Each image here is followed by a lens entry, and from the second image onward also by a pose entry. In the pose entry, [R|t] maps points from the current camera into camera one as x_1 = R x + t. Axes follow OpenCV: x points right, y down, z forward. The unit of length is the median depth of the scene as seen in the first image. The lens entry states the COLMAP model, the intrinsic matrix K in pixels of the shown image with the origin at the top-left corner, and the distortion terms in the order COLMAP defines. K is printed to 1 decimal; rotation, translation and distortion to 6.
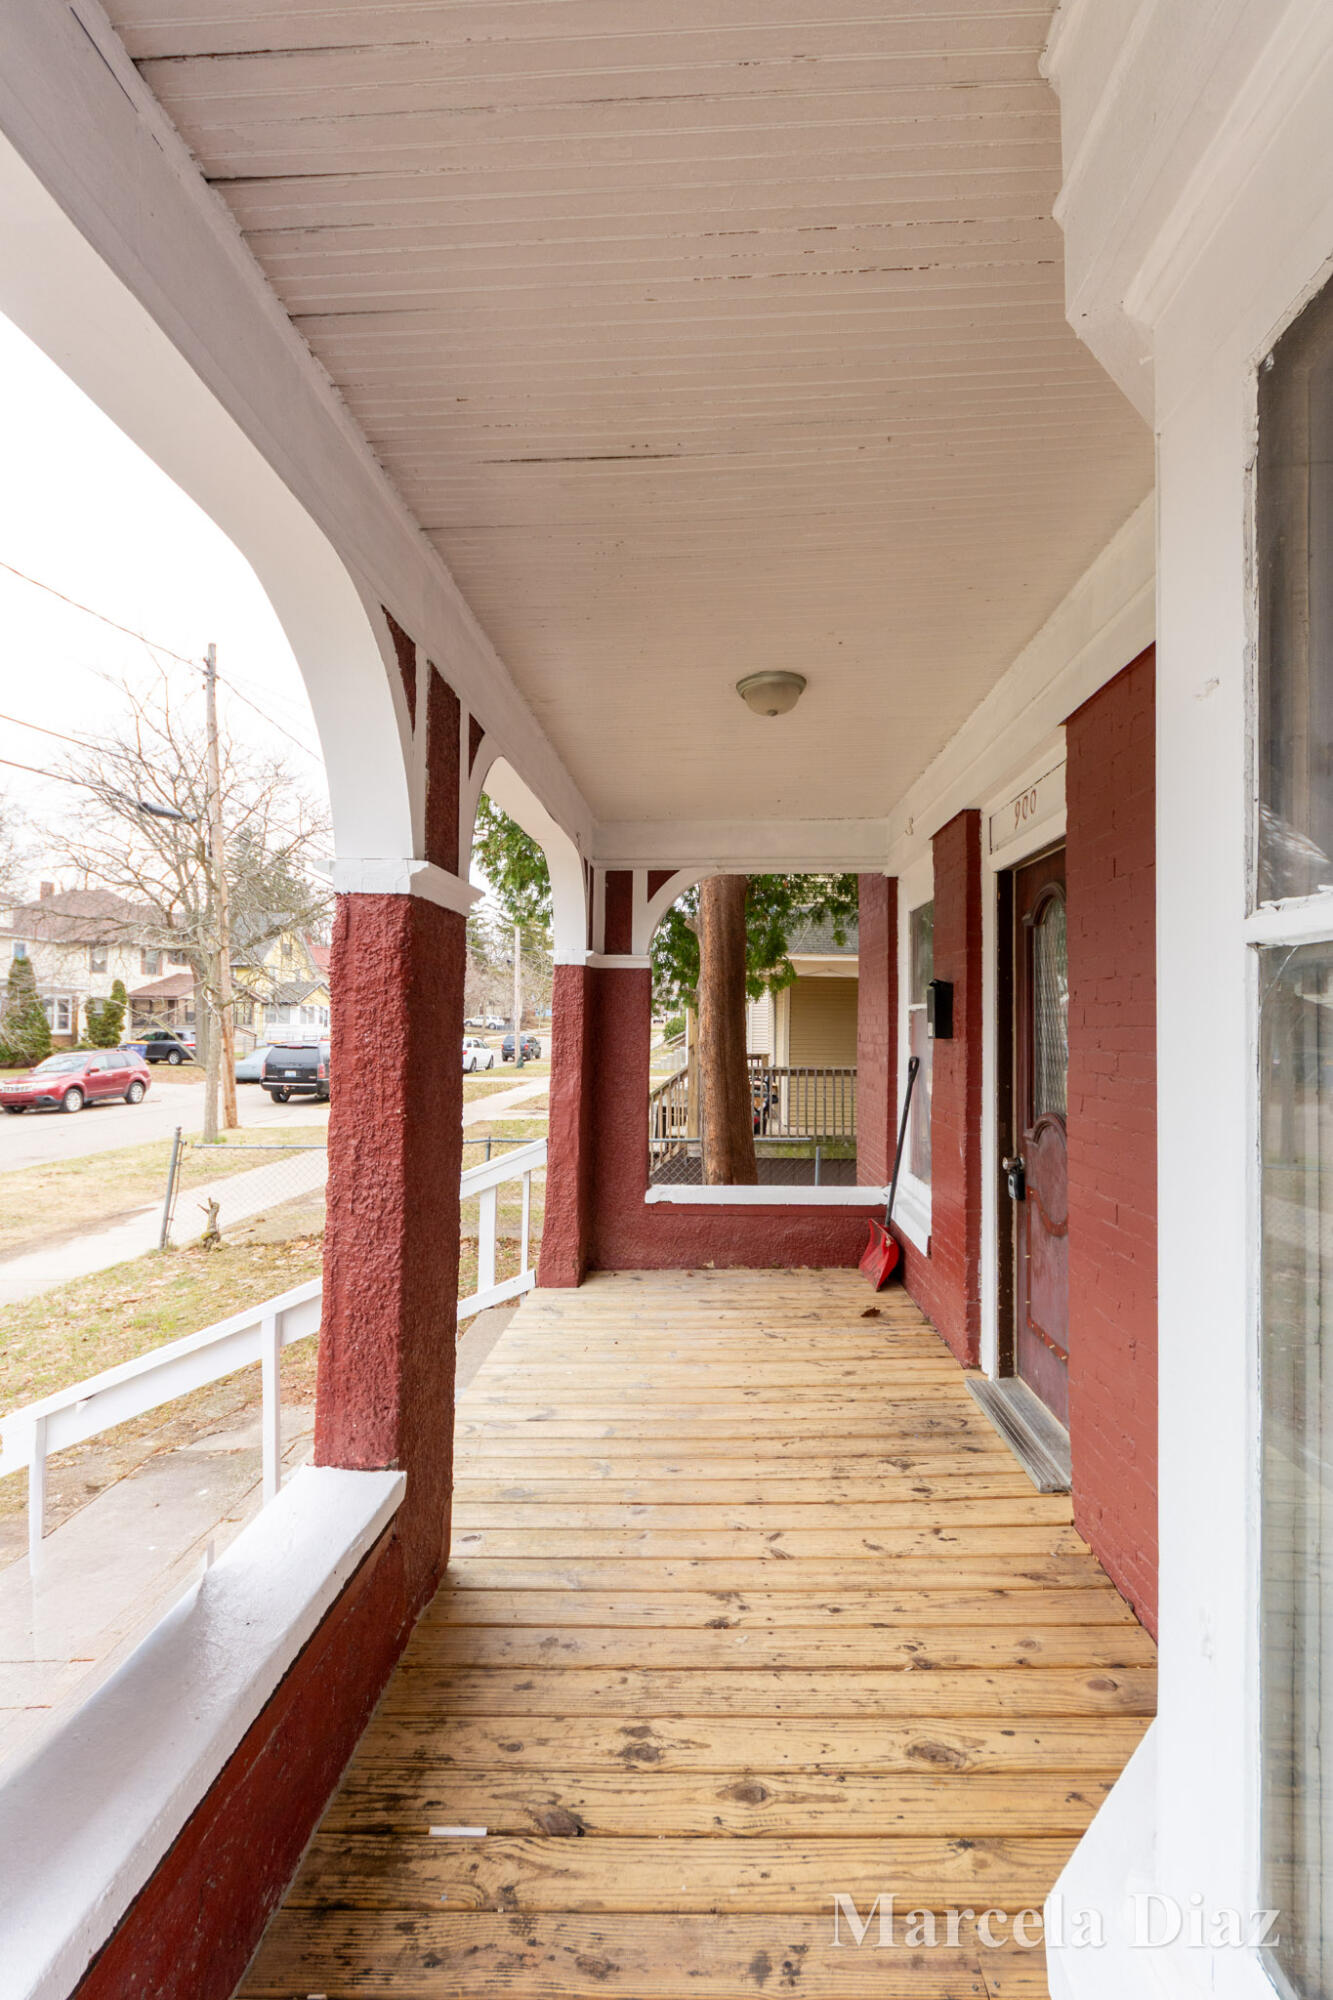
lens RADIAL K [[886.6, 0, 688.8], [0, 886.6, 1020.9], [0, 0, 1]] dist [-0.000670, 0.000005]
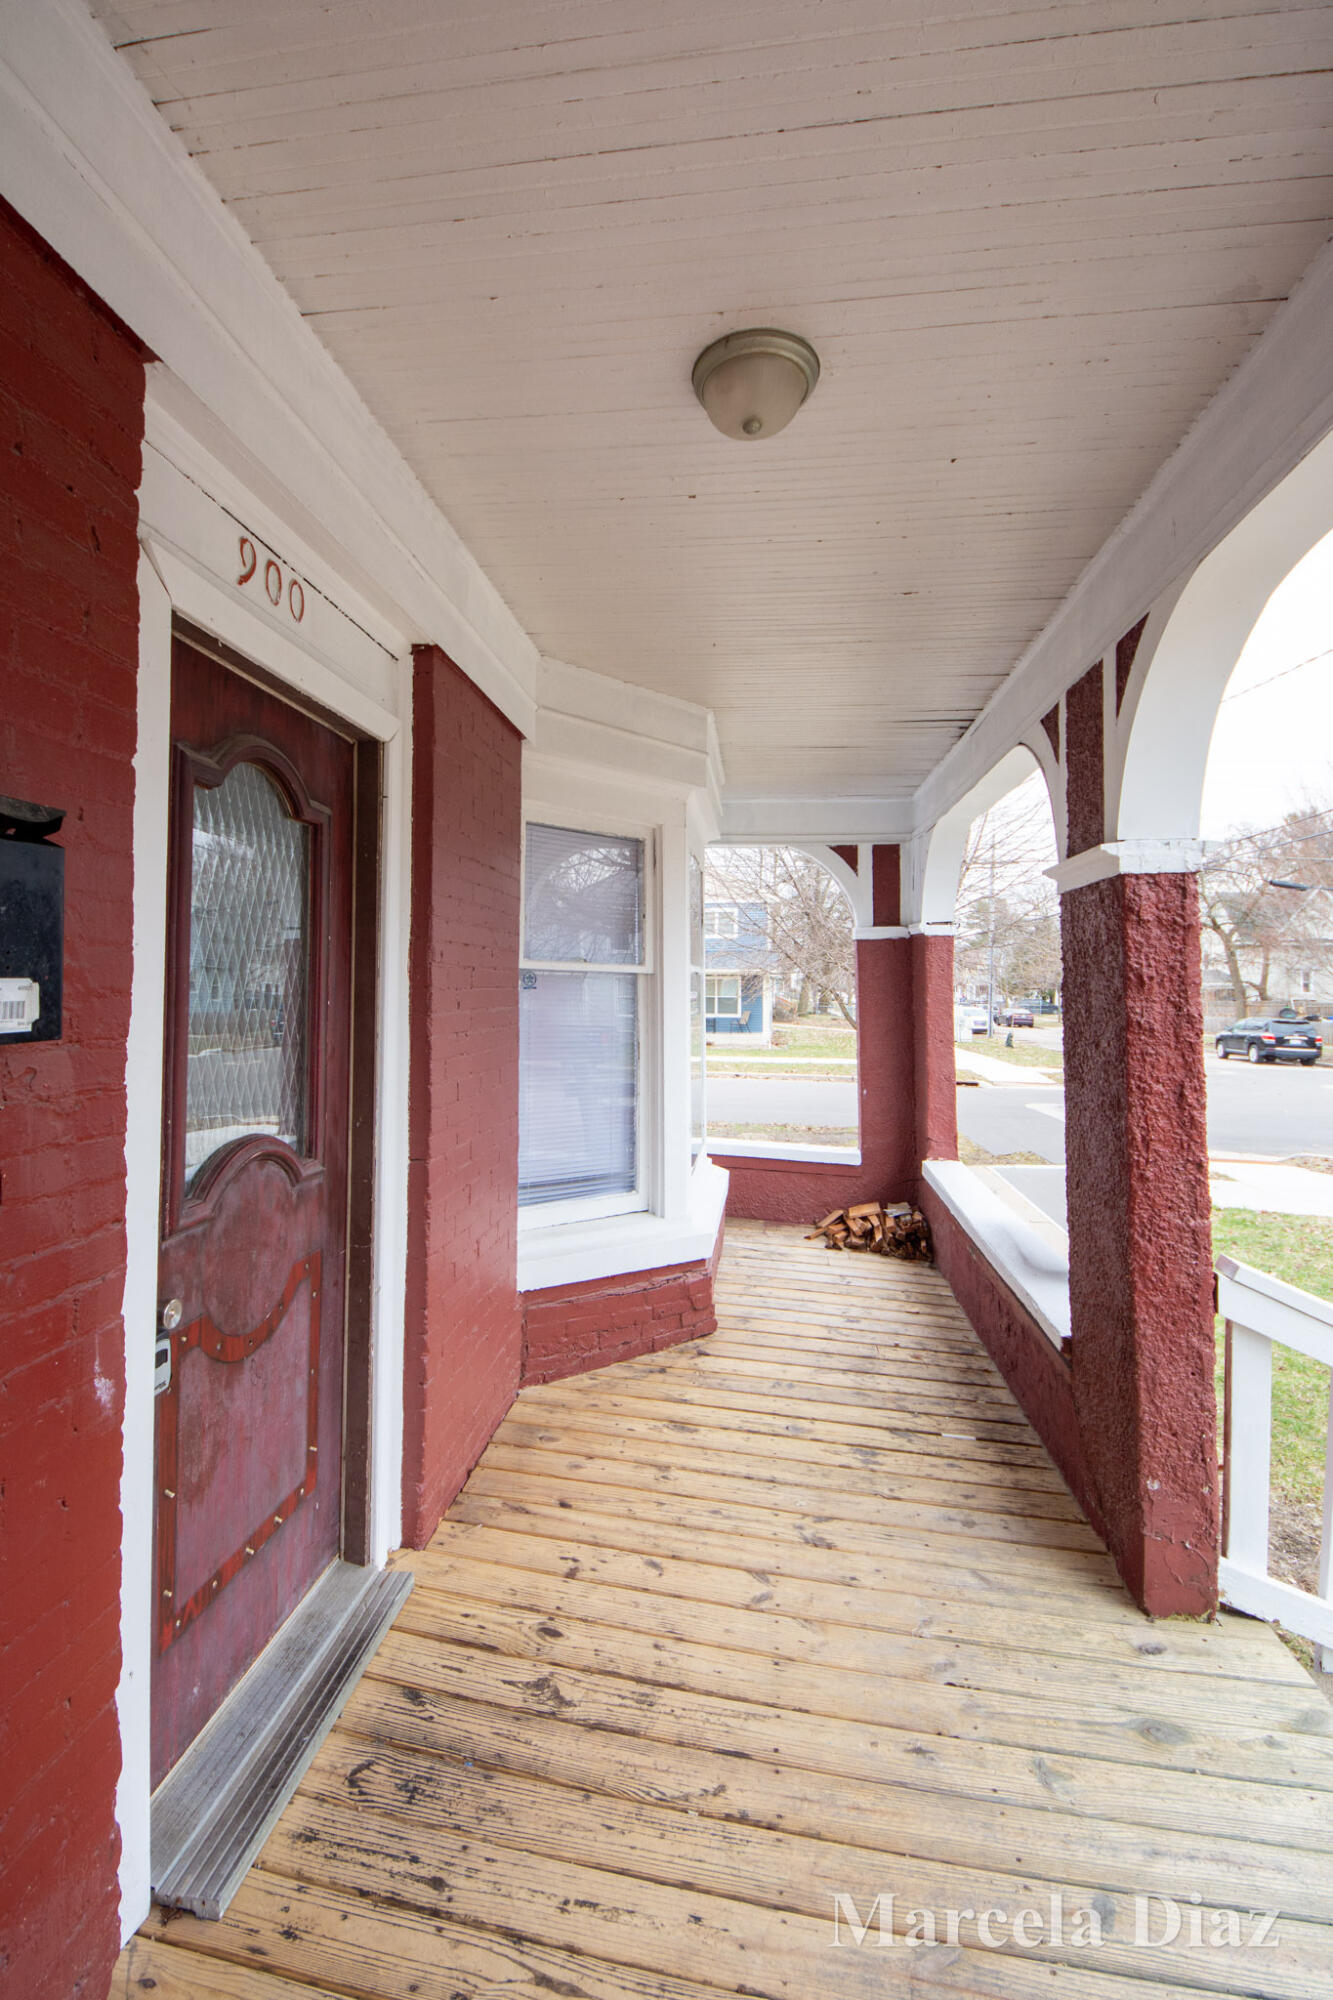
lens RADIAL K [[800.4, 0, 671.9], [0, 800.4, 981.5], [0, 0, 1]] dist [-0.001858, -0.000162]
pose [[-0.995575, -0.009450, 0.093498, 0.120785], [-0.010644, 0.999868, -0.012271, 0.009491], [-0.093370, -0.013212, -0.995544, 1.829256]]
